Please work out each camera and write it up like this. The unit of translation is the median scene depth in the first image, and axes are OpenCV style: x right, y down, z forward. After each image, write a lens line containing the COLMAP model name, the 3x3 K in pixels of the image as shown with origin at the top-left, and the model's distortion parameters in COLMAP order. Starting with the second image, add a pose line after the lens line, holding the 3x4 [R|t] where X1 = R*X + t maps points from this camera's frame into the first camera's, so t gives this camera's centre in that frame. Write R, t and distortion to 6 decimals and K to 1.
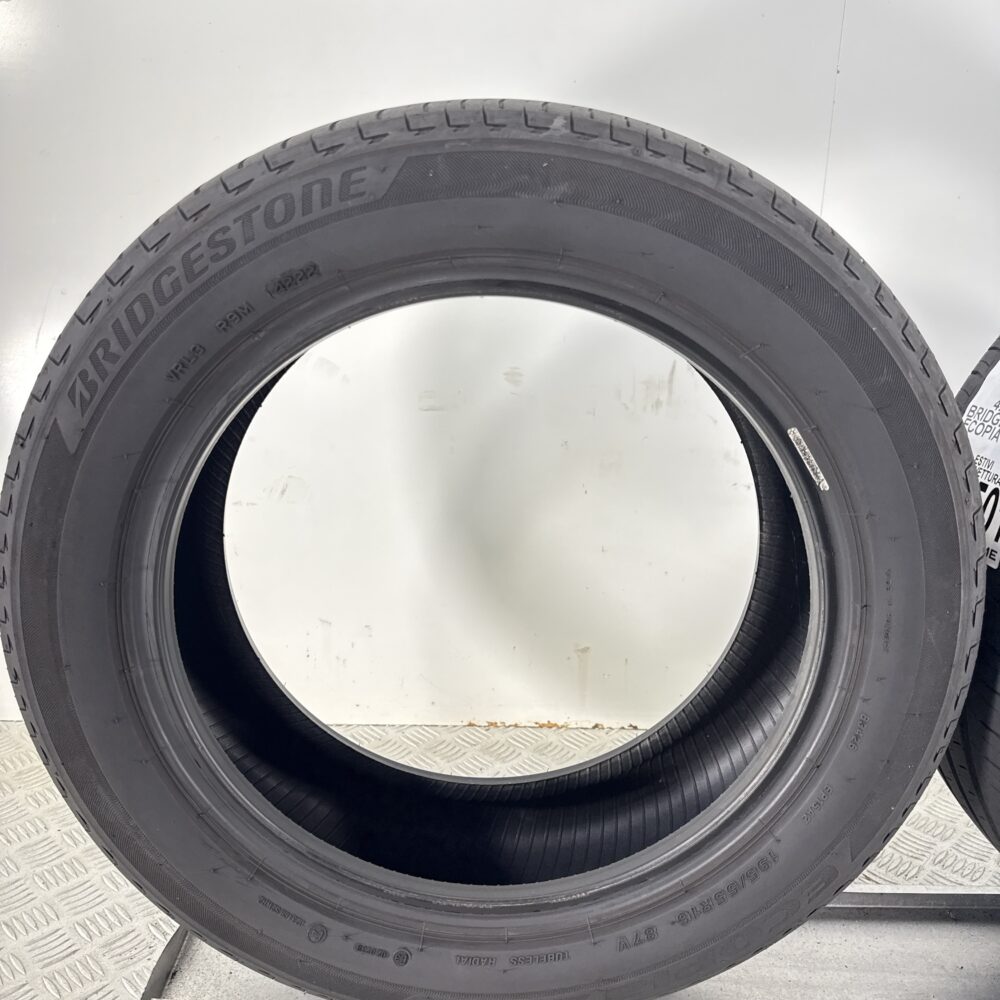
lens RADIAL K [[913.8, 0, 500.0], [0, 913.8, 500.0], [0, 0, 1]] dist [0.129714, -0.319982]
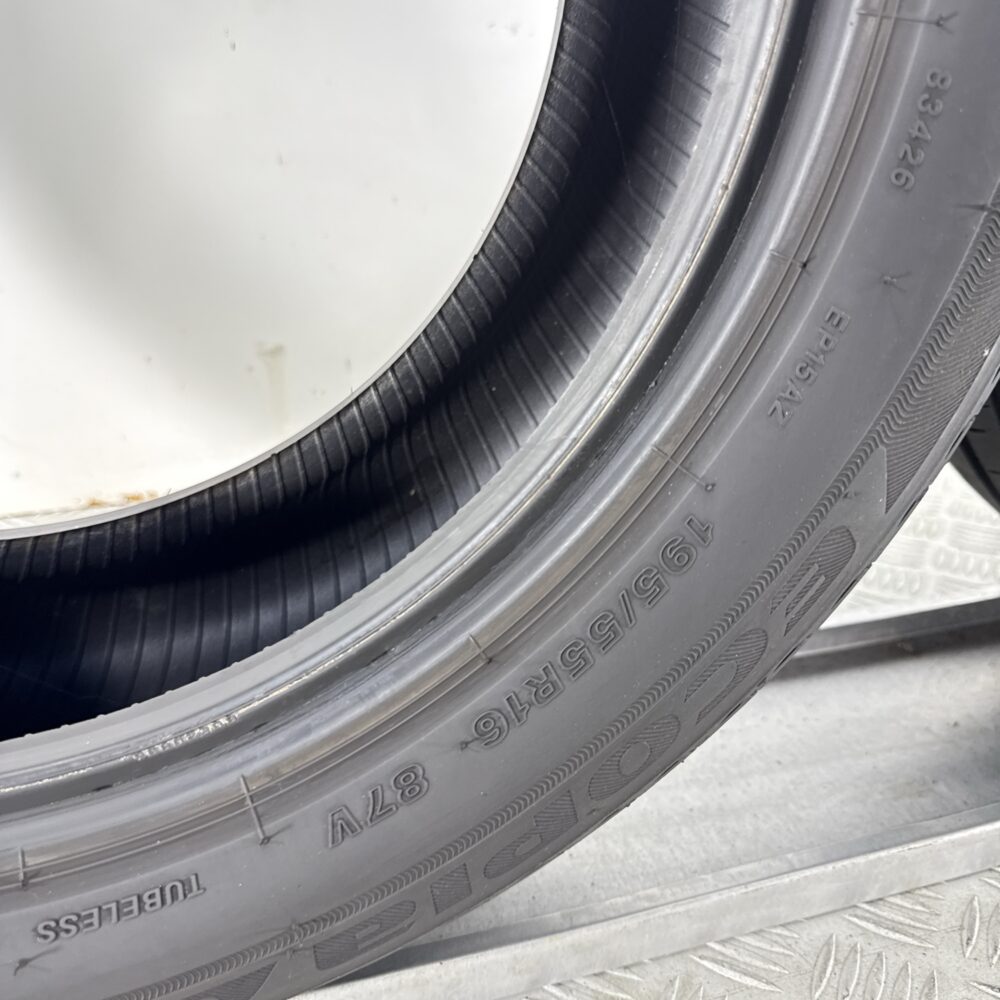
lens RADIAL K [[913.8, 0, 500.0], [0, 913.8, 500.0], [0, 0, 1]] dist [0.129714, -0.319982]
pose [[0.959212, -0.134973, 0.248385, 0.092743], [0.095725, 0.981829, 0.163858, 0.229028], [-0.265988, -0.133398, 0.954702, 0.498495]]
